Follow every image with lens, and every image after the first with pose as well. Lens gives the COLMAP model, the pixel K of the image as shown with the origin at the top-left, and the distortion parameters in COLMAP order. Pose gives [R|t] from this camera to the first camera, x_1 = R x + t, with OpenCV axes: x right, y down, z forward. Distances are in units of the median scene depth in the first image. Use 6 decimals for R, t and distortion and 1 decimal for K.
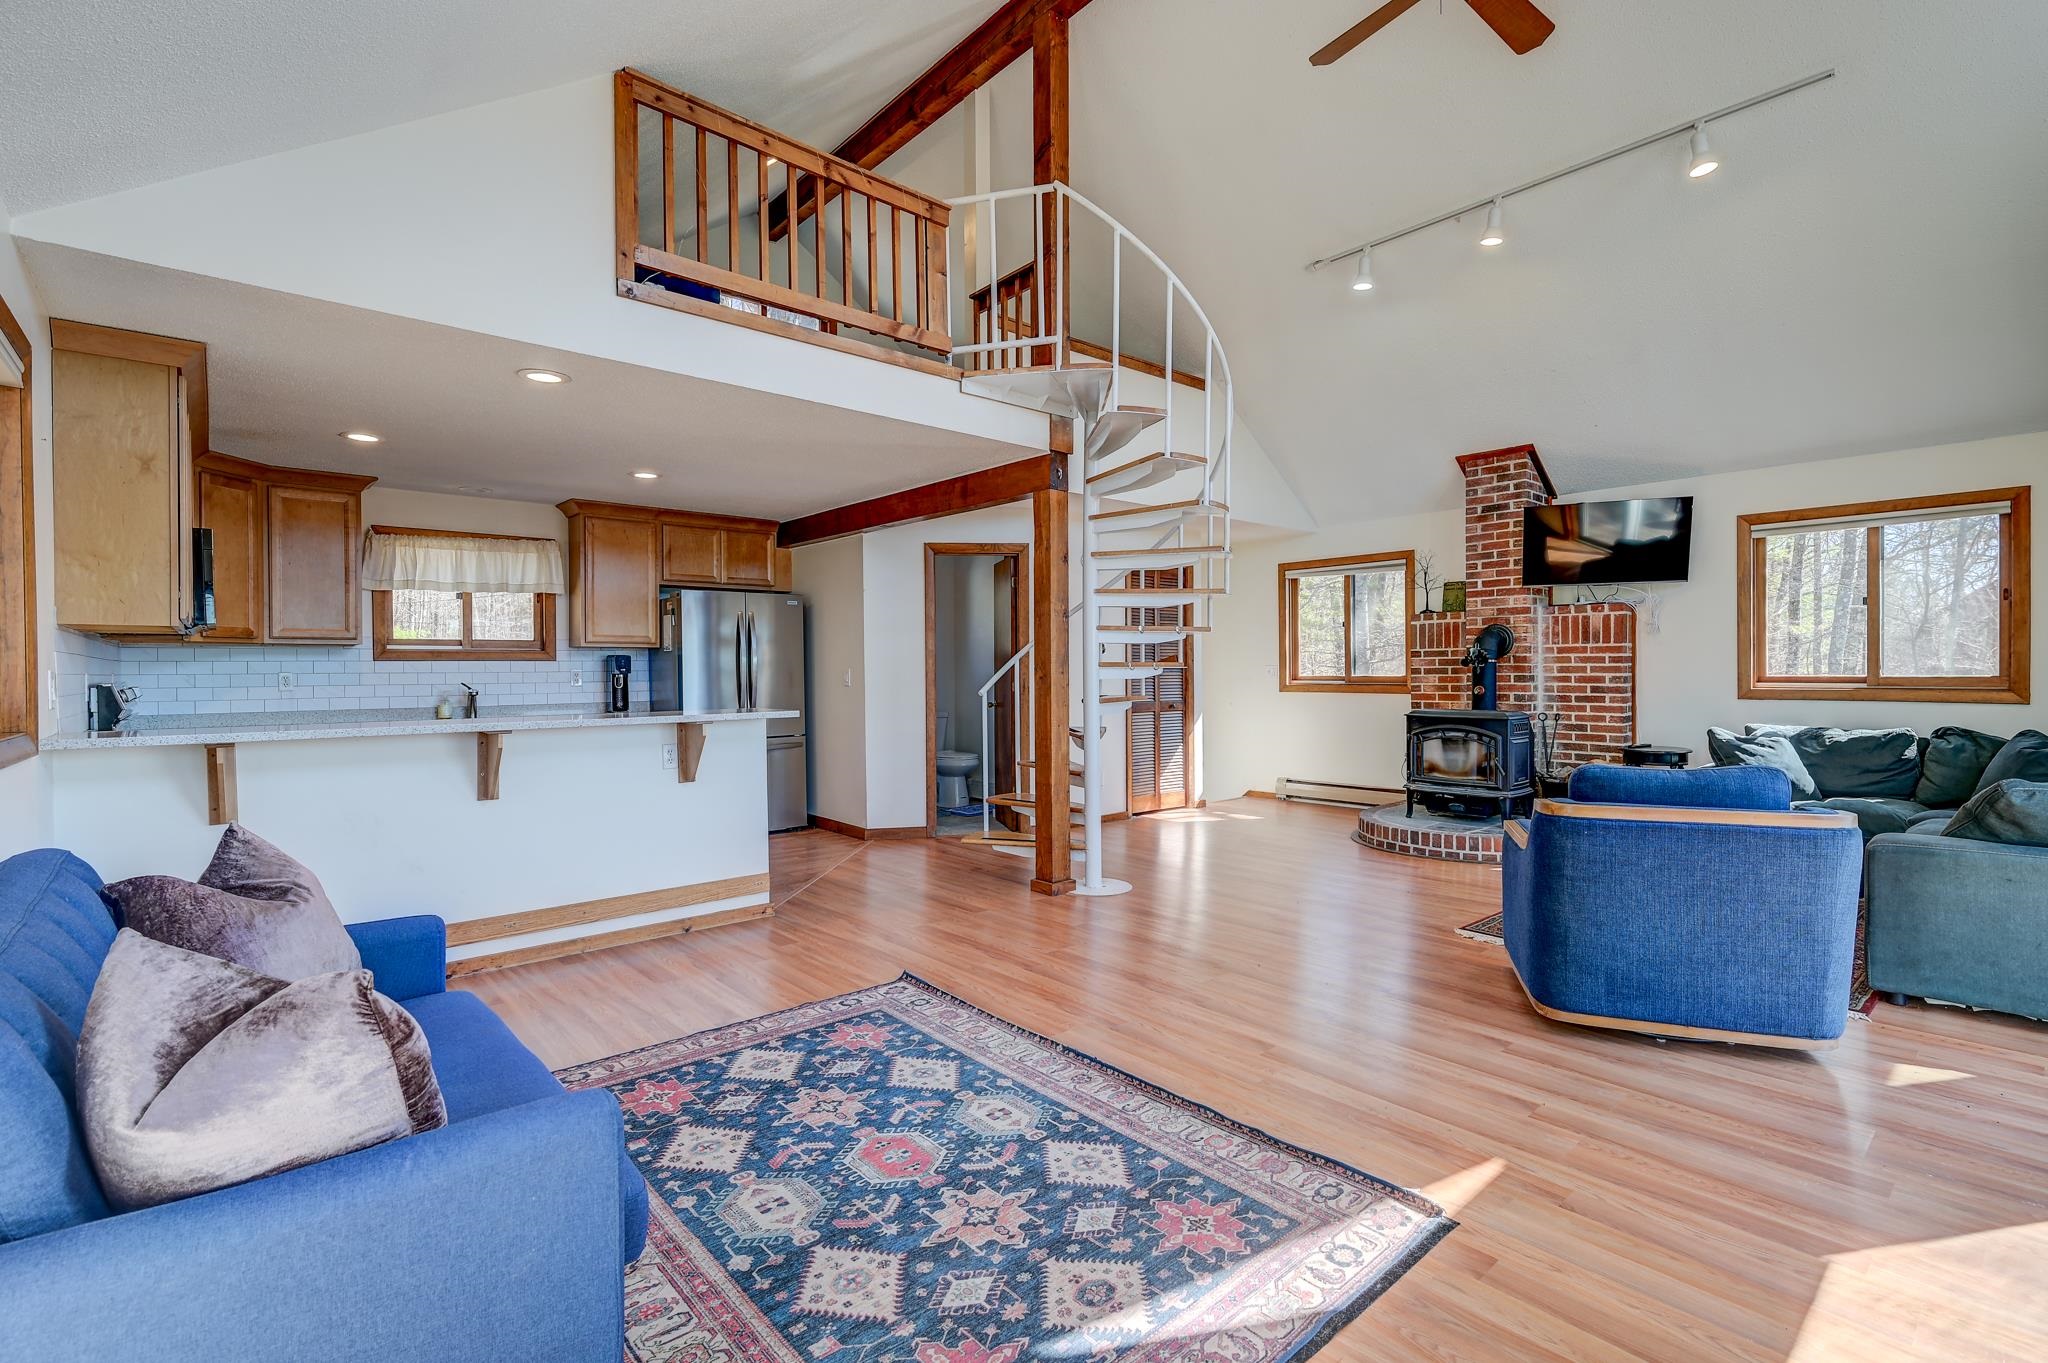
lens RADIAL K [[927.6, 0, 1023.2], [0, 927.6, 675.4], [0, 0, 1]] dist [-0.000611, 0.000038]
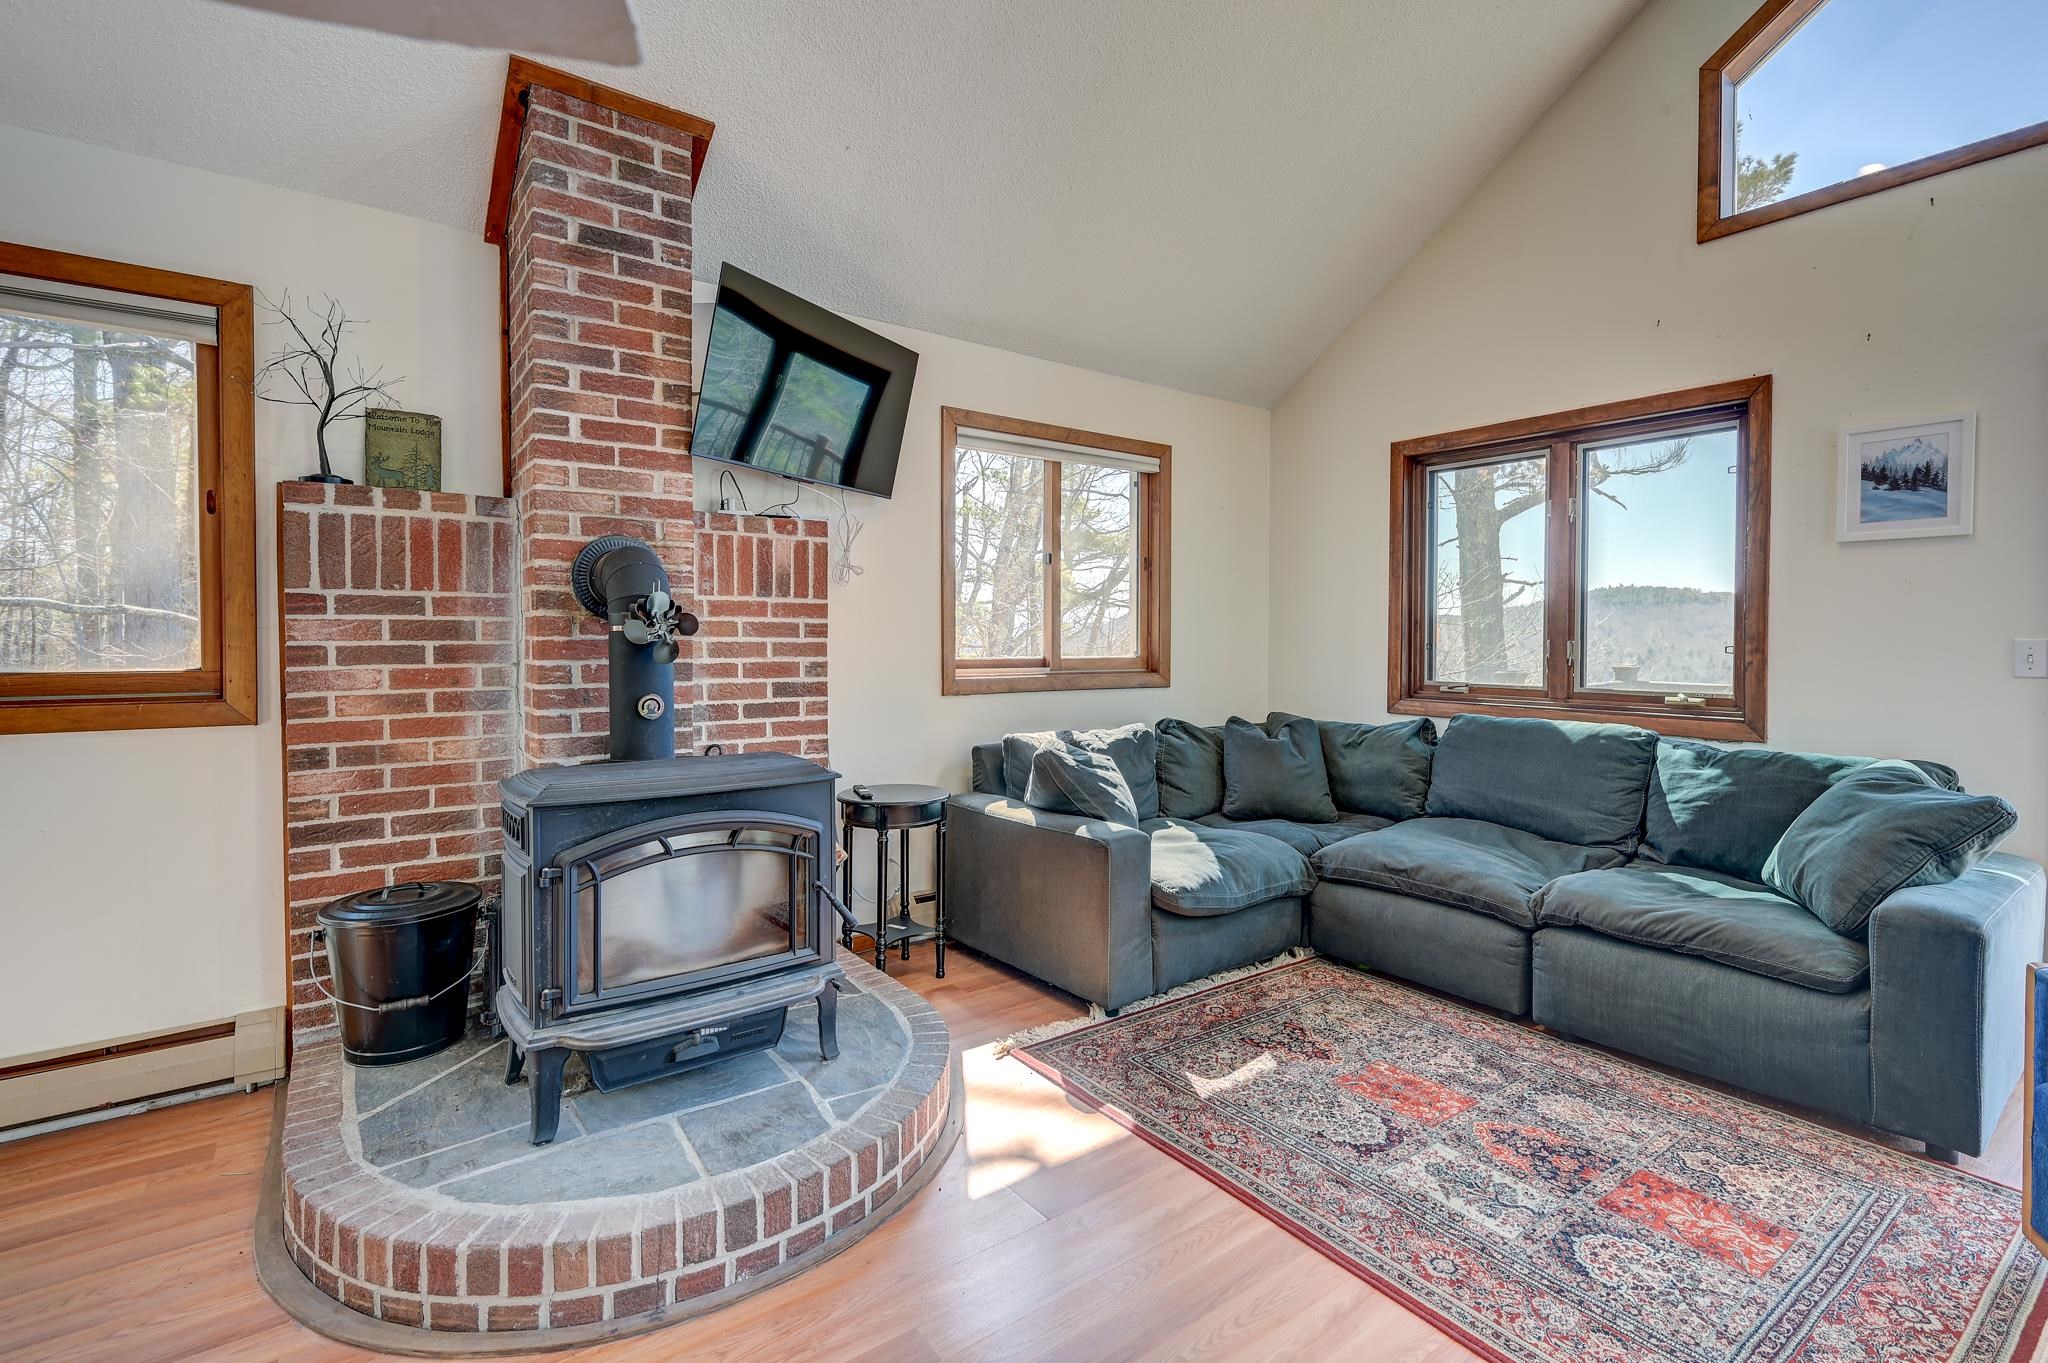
lens RADIAL K [[936.5, 0, 1048.5], [0, 936.5, 657.0], [0, 0, 1]] dist [-0.000807, 0.000359]
pose [[0.065619, -0.010869, 0.997786, 0.132752], [0.006438, 0.999924, 0.010469, -0.007075], [-0.997824, 0.005737, 0.065684, 0.868319]]
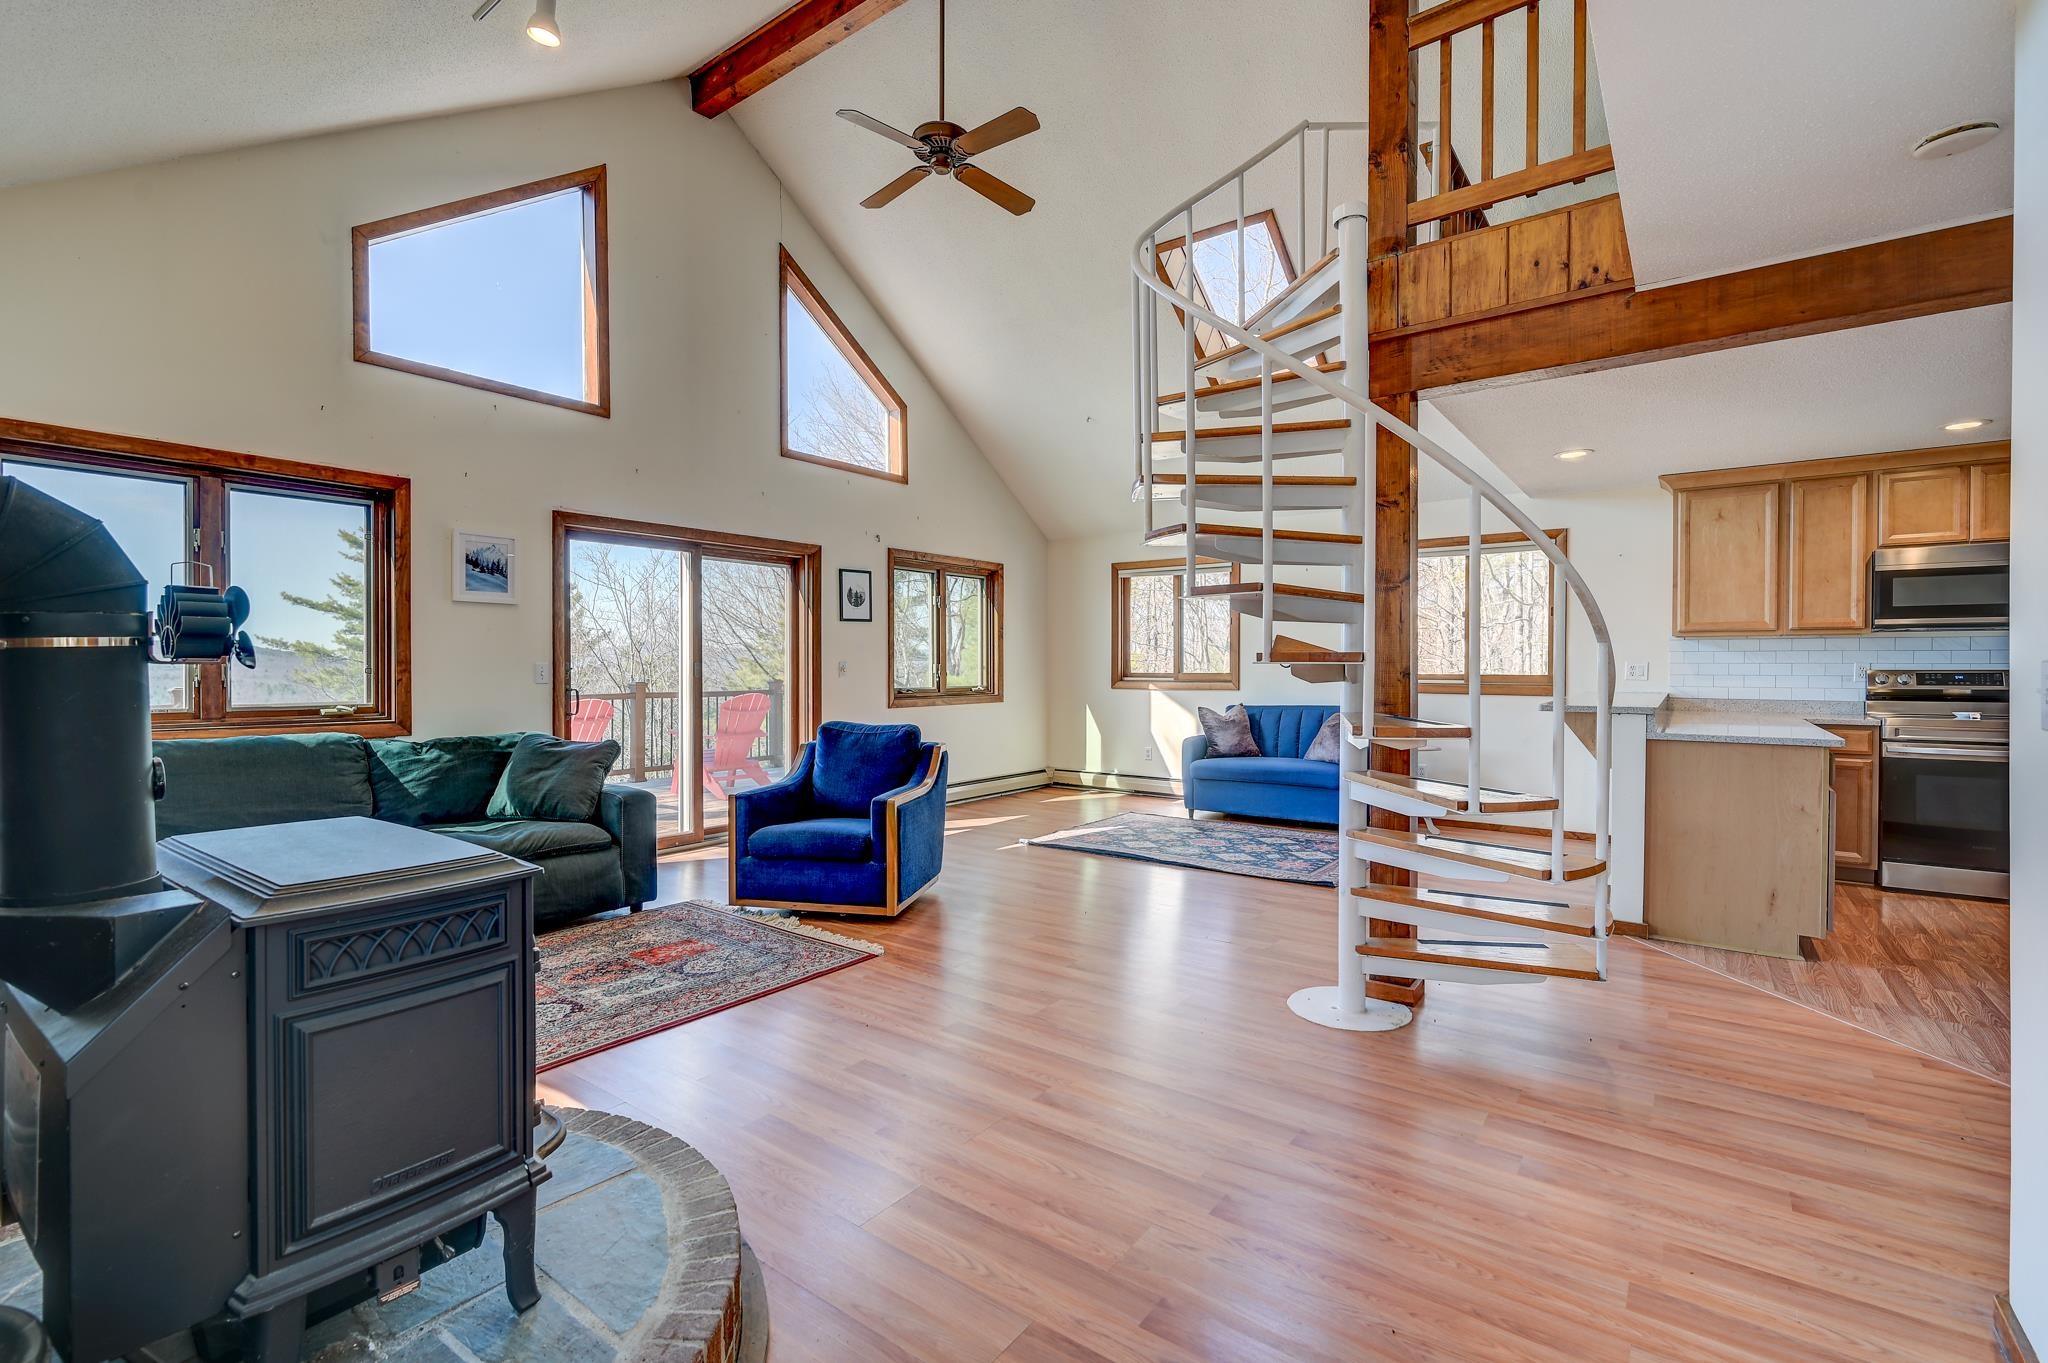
lens RADIAL K [[907.2, 0, 1038.3], [0, 907.2, 673.9], [0, 0, 1]] dist [0.001549, 0.000663]
pose [[-0.974416, 0.009413, -0.224555, 0.361374], [0.005057, 0.999788, 0.019968, -0.012208], [0.224695, 0.018321, -0.974257, 1.334940]]
